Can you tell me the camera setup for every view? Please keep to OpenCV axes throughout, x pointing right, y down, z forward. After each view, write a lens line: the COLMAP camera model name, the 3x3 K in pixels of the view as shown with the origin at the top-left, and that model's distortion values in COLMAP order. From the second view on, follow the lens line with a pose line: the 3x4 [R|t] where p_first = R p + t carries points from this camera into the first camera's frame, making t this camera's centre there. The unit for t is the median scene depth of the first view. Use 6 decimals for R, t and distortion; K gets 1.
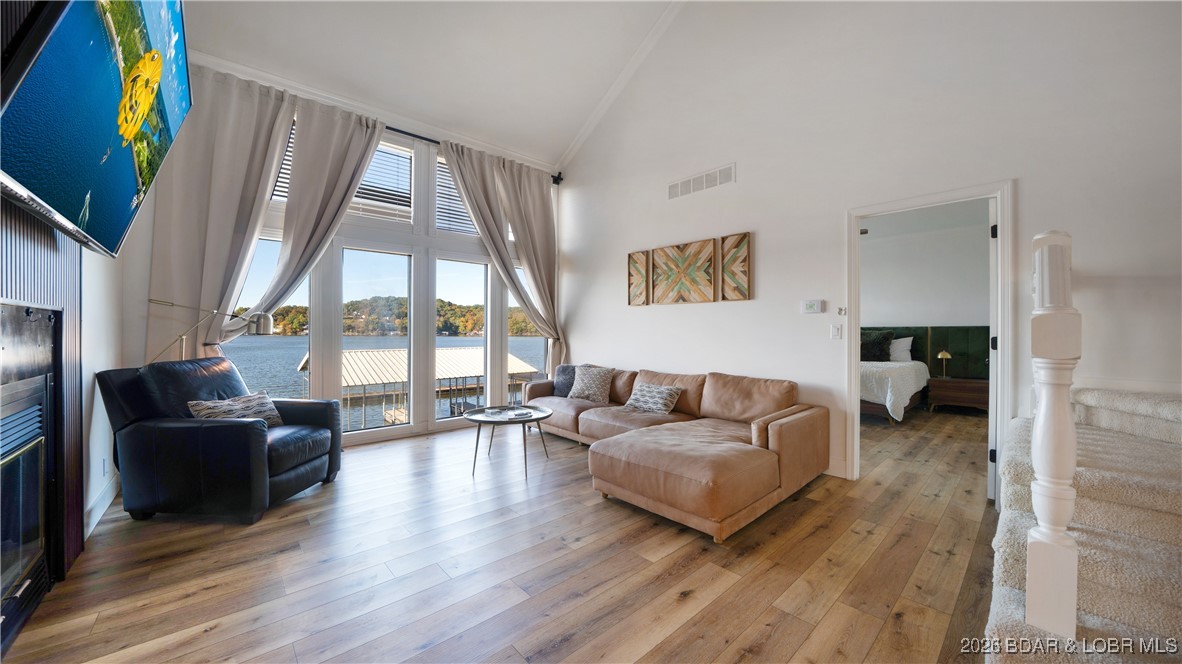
lens RADIAL K [[413.6, 0, 587.4], [0, 413.6, 333.8], [0, 0, 1]] dist [-0.020026, -0.000132]
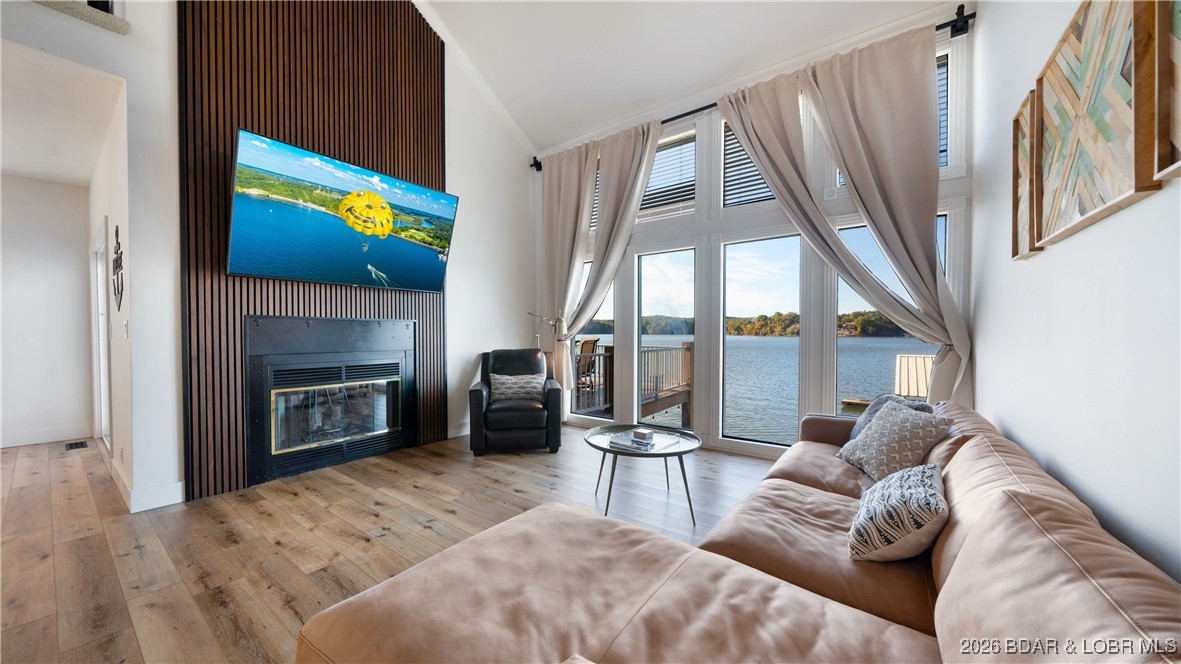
lens RADIAL K [[414.0, 0, 585.1], [0, 414.0, 339.8], [0, 0, 1]] dist [-0.001849, -0.000150]
pose [[0.204297, 0.018620, -0.978732, 0.584944], [-0.015472, 0.999756, 0.015790, 0.000475], [0.978787, 0.011917, 0.204535, 0.820787]]
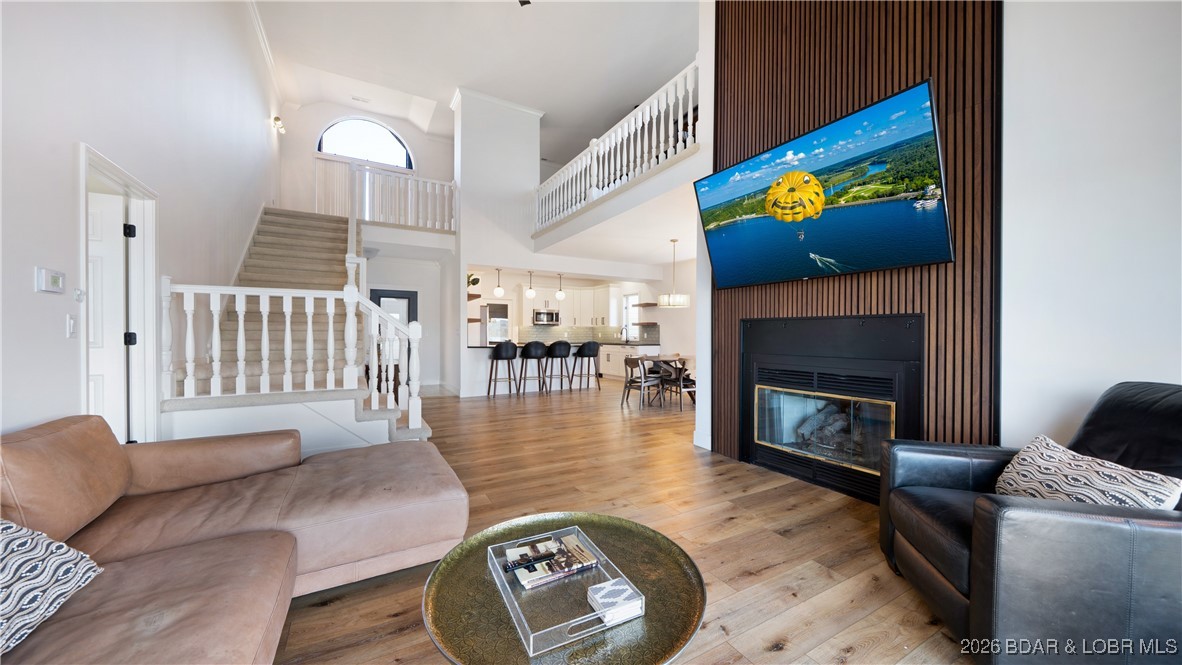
lens RADIAL K [[405.8, 0, 591.0], [0, 405.8, 332.5], [0, 0, 1]] dist [0.000483, -0.000017]
pose [[-0.979083, -0.001400, 0.203455, -0.305082], [0.001426, 0.999905, 0.013742, -0.012078], [-0.203455, 0.013745, -0.978988, 1.454889]]
